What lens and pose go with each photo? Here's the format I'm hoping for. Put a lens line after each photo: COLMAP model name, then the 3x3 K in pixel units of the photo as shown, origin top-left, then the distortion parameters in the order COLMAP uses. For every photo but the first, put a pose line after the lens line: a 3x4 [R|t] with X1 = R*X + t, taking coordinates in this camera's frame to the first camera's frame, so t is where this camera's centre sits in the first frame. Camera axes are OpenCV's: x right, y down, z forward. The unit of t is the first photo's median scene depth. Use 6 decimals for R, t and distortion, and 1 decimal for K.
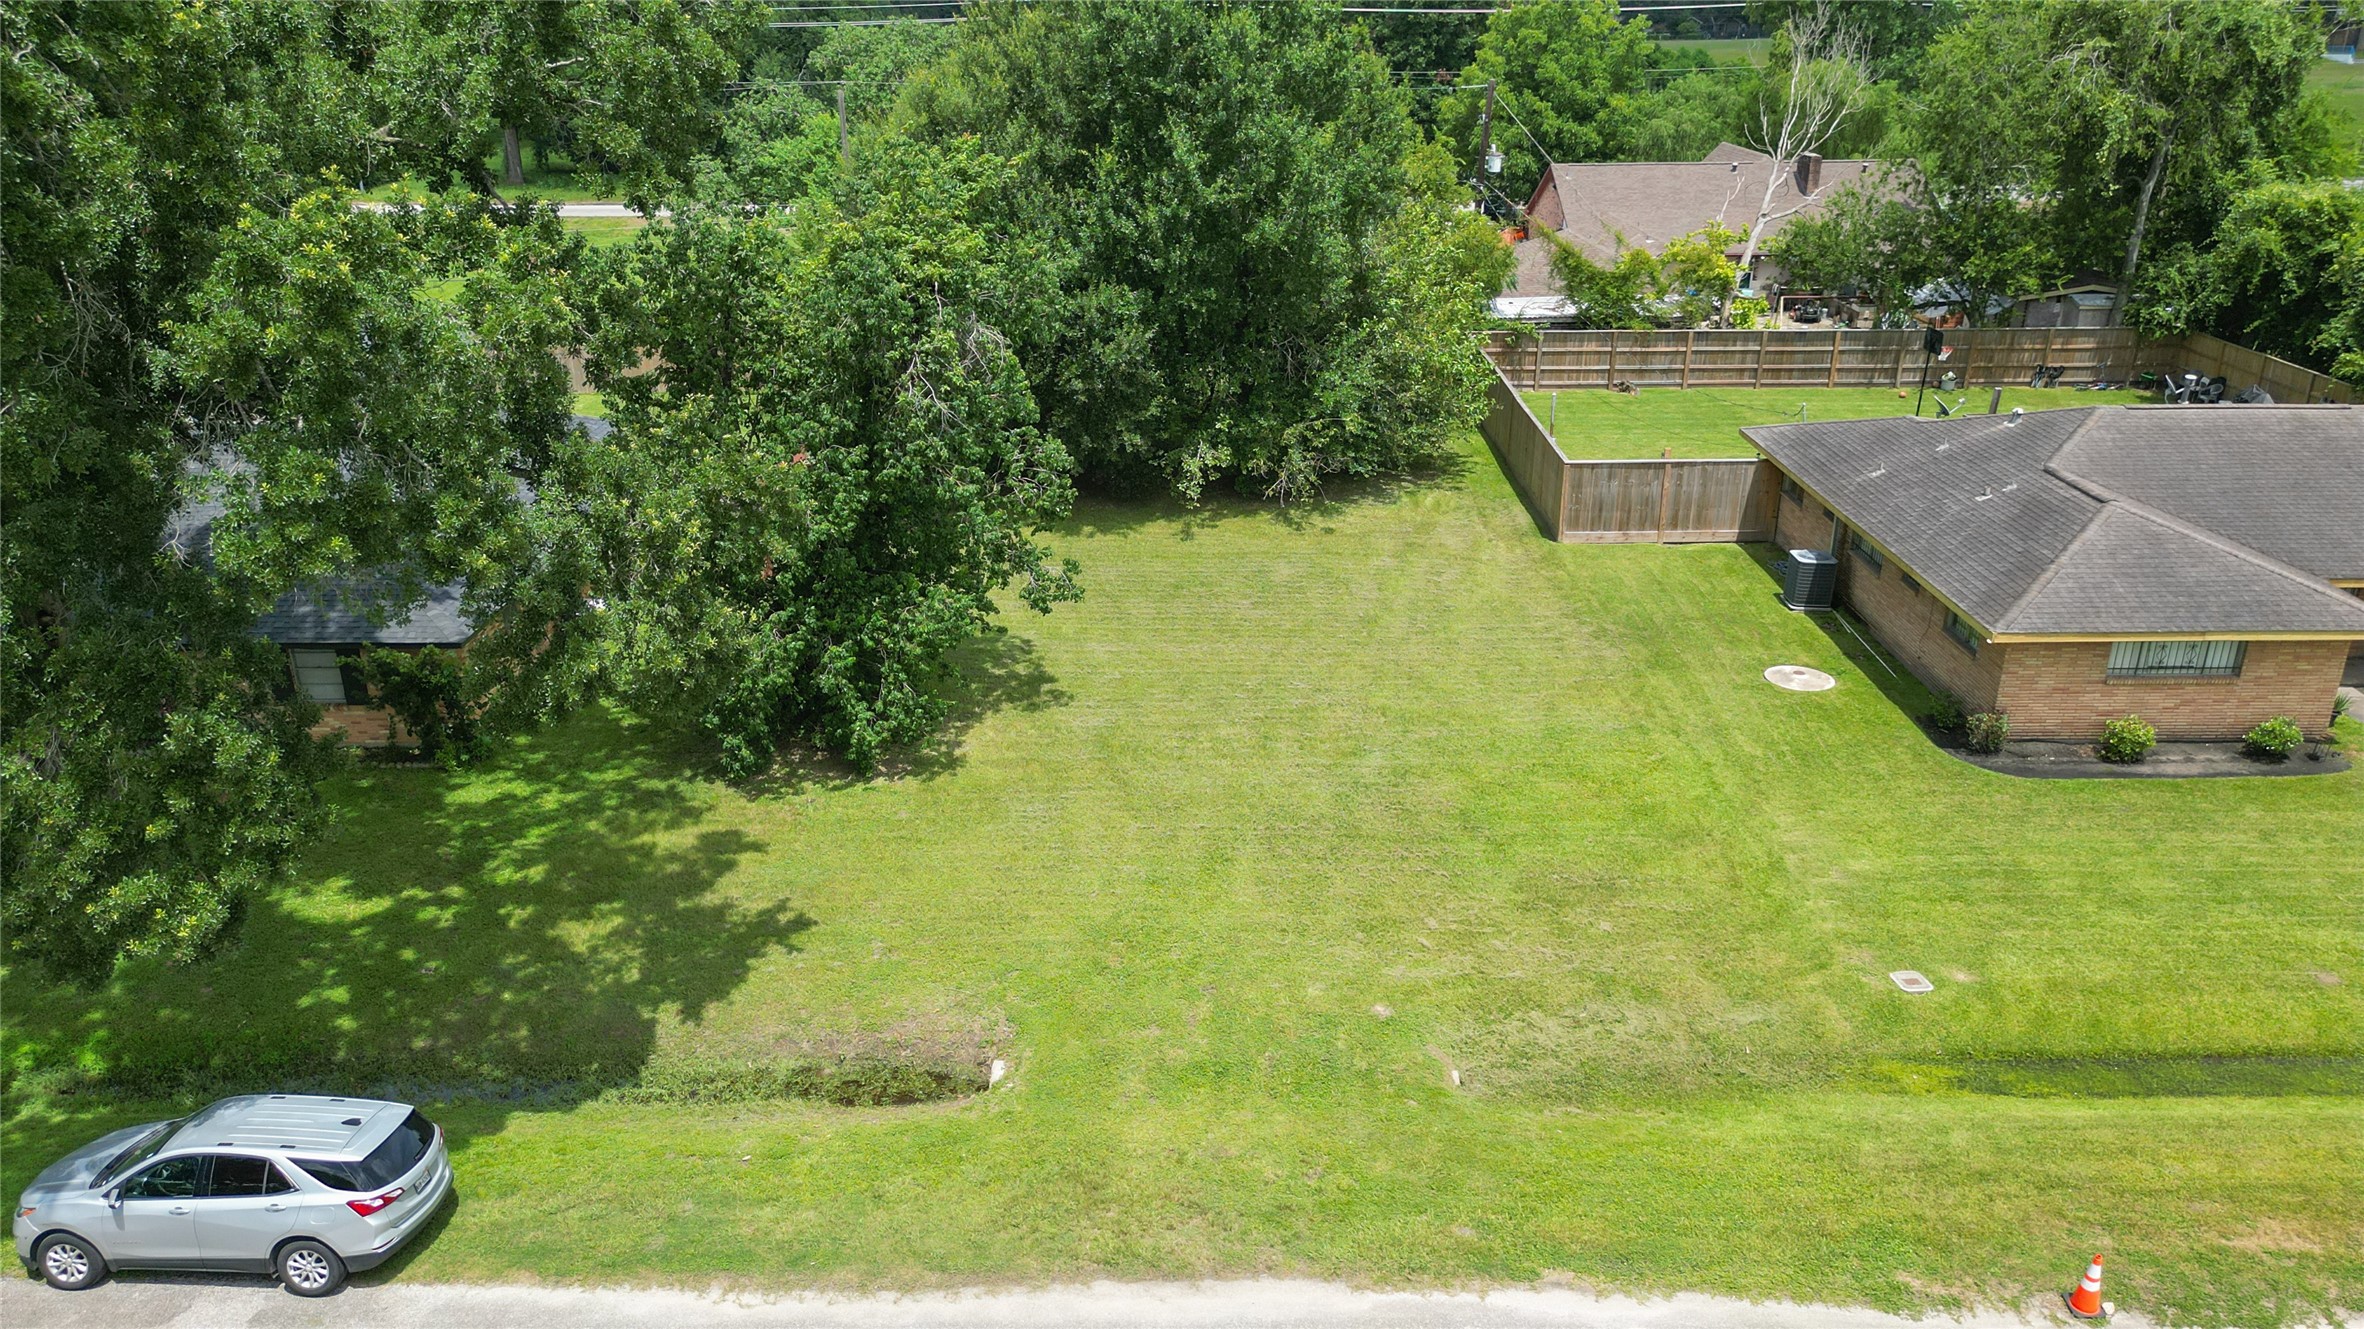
lens RADIAL K [[1656.9, 0, 1185.8], [0, 1656.9, 665.9], [0, 0, 1]] dist [0.055482, -0.052344]
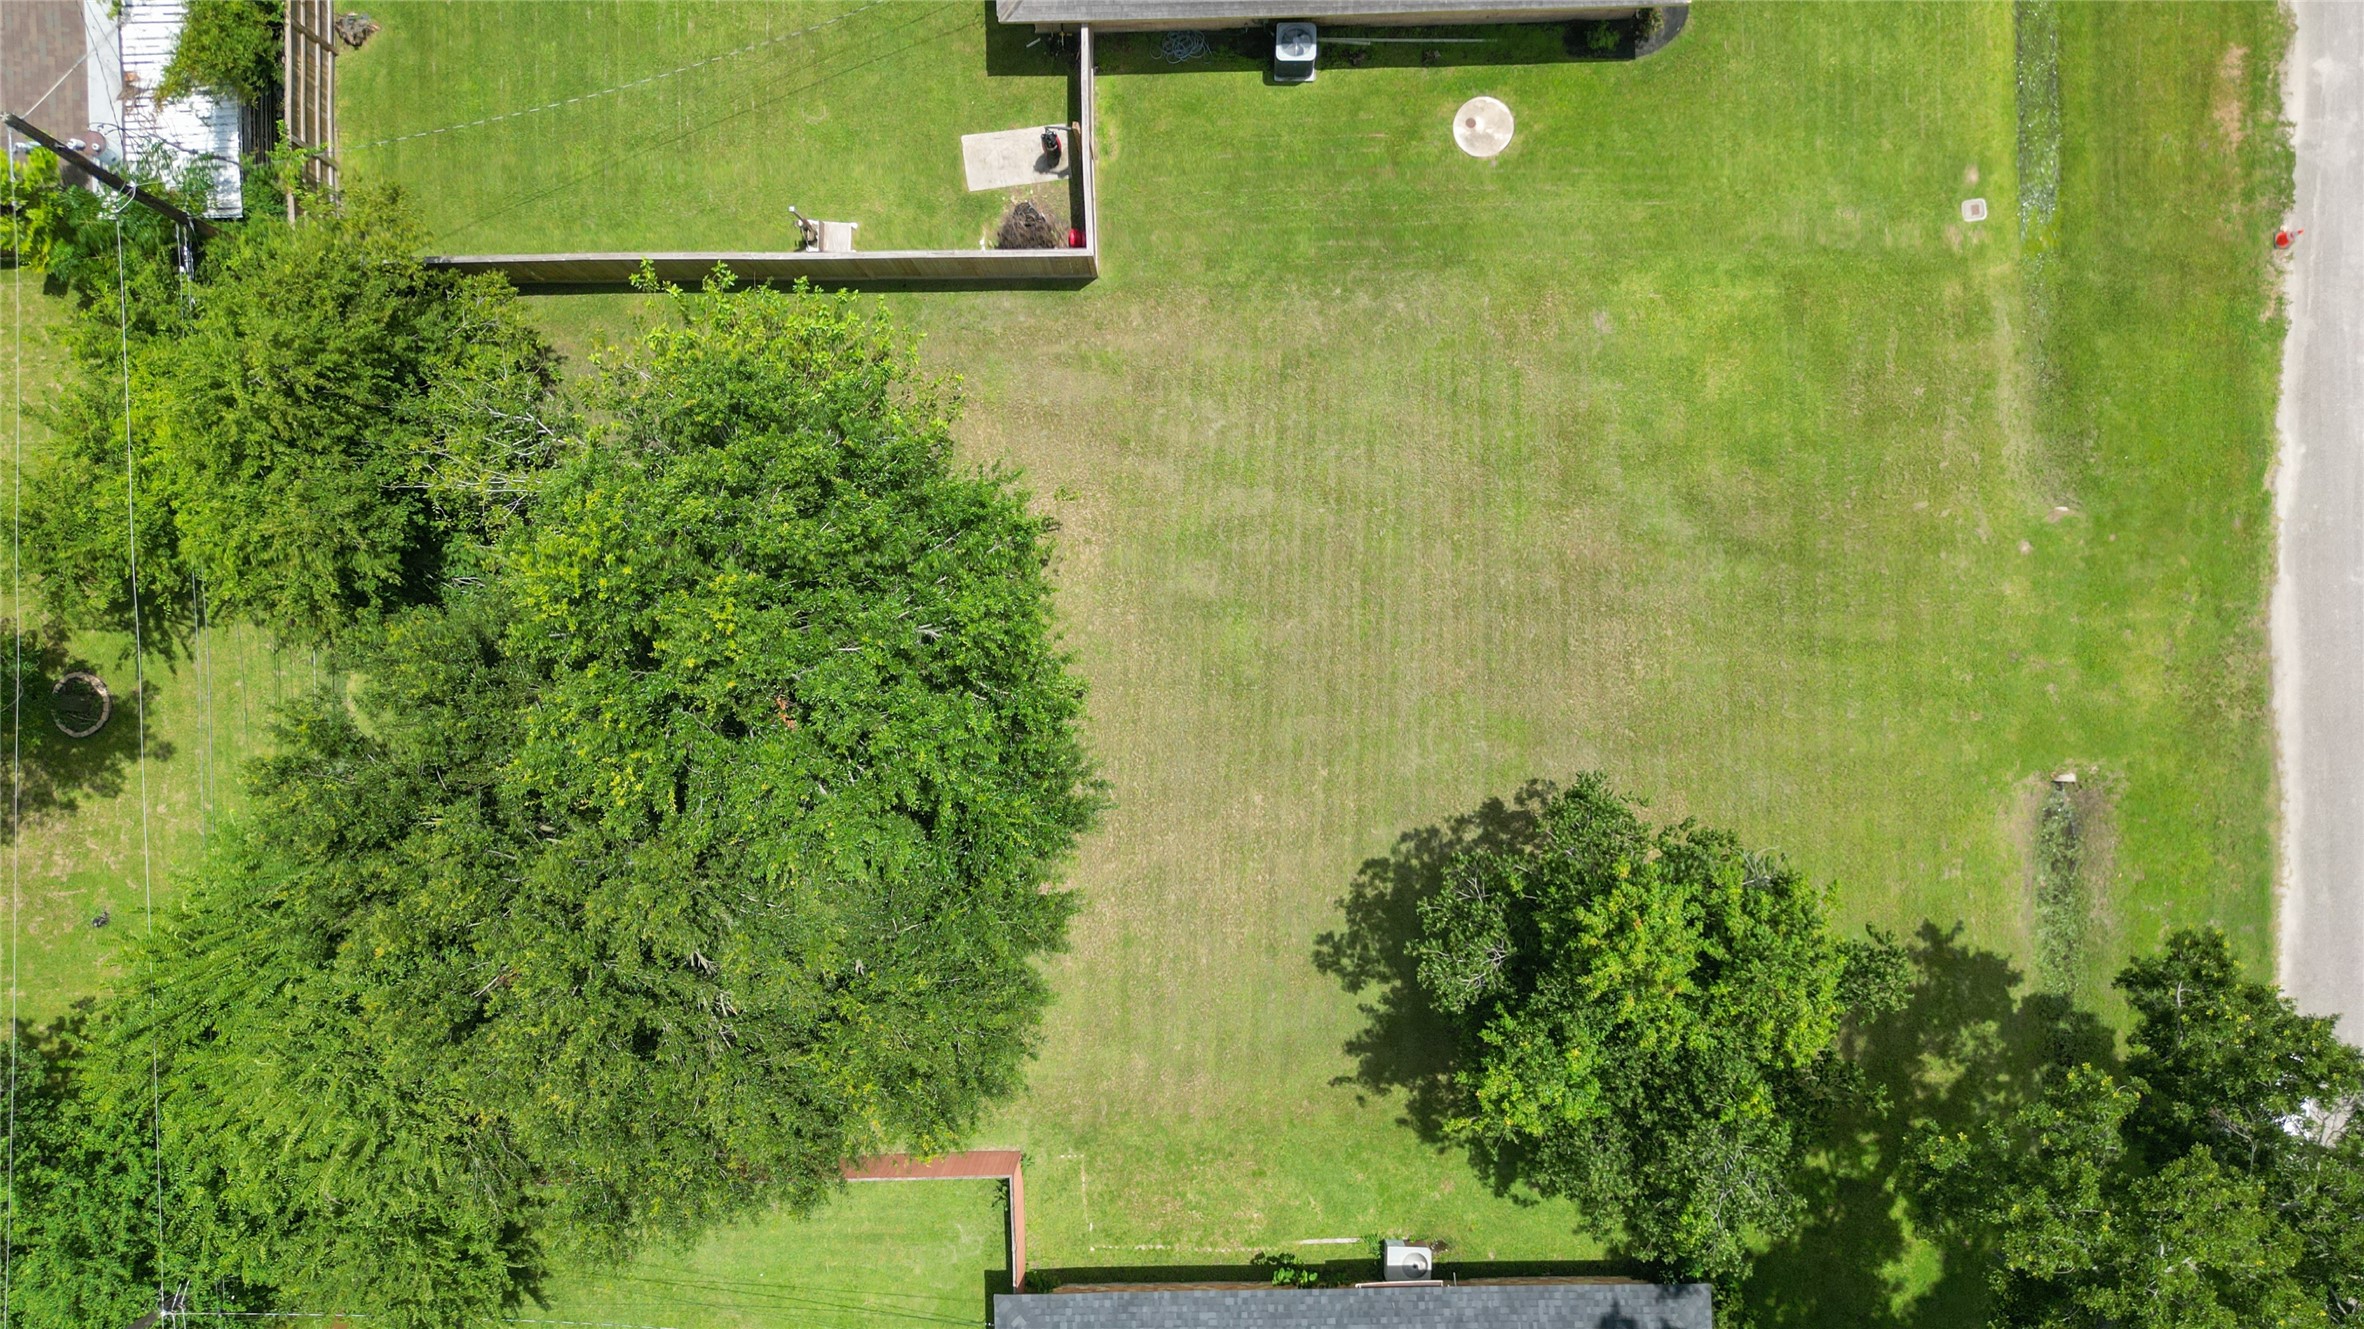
lens RADIAL K [[1656.9, 0, 1202.1], [0, 1656.9, 670.4], [0, 0, 1]] dist [0.055482, -0.052344]
pose [[-0.021068, -0.999552, 0.021252, -0.016954], [0.384149, 0.011531, 0.923199, -1.425758], [-0.923031, 0.027614, 0.383734, 0.993405]]
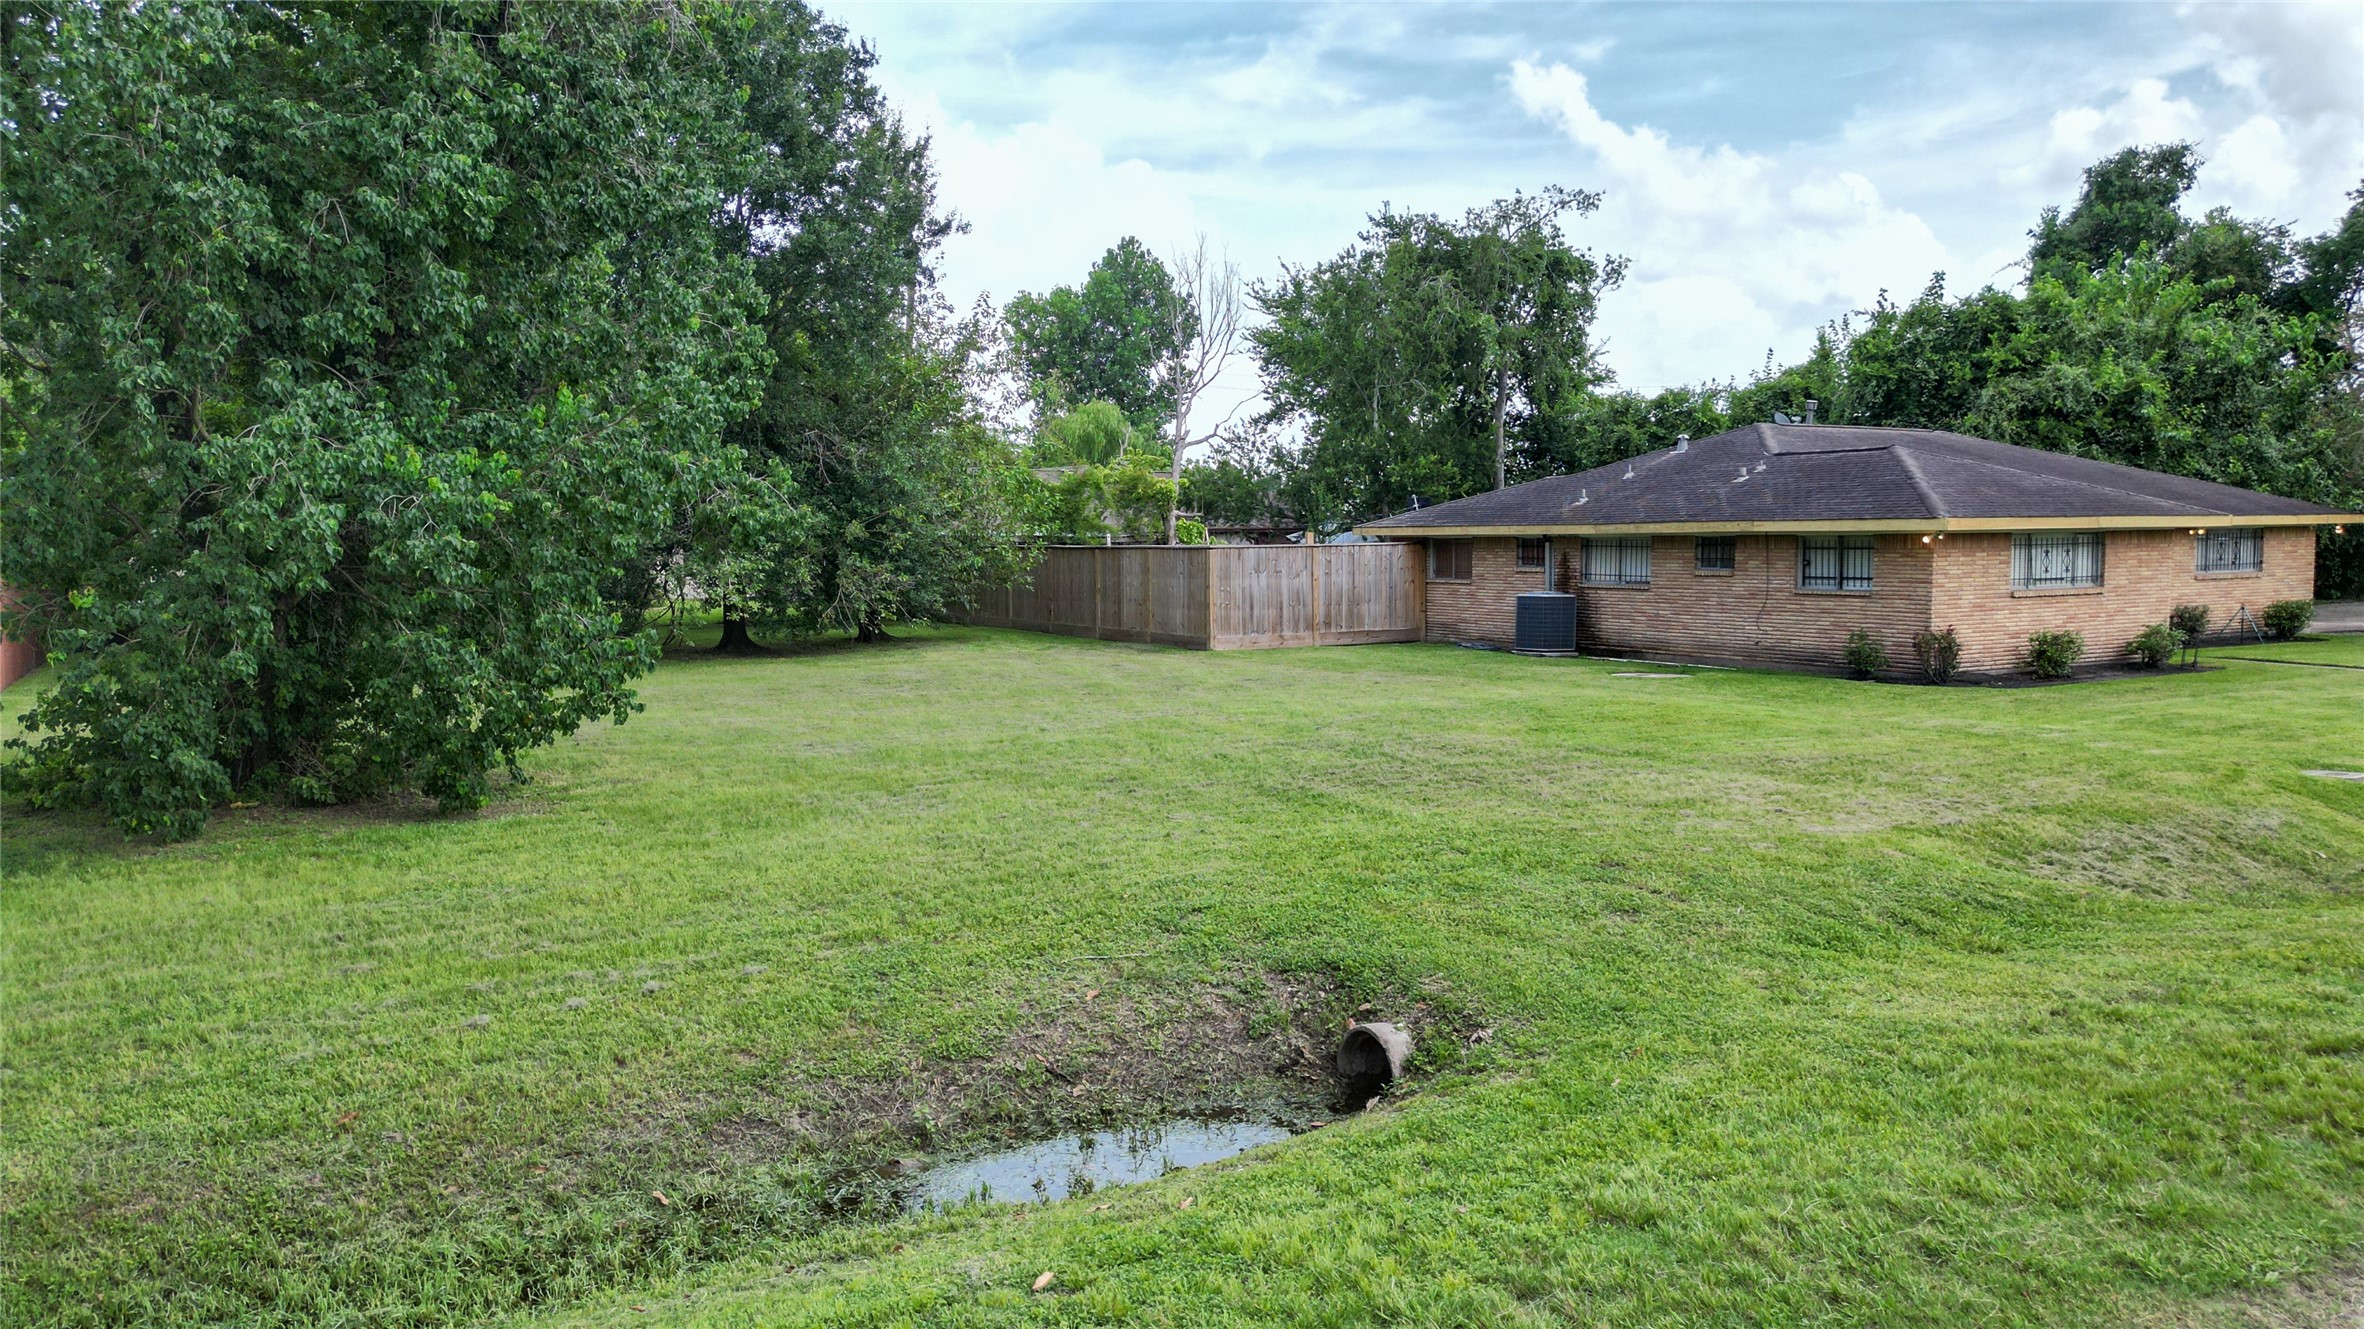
lens RADIAL K [[1656.9, 0, 1184.9], [0, 1656.9, 675.4], [0, 0, 1]] dist [0.055482, -0.052344]
pose [[0.864729, -0.041209, 0.500545, -0.289804], [0.192520, 0.947697, -0.254570, 0.216625], [-0.463875, 0.316499, 0.827435, 0.583976]]
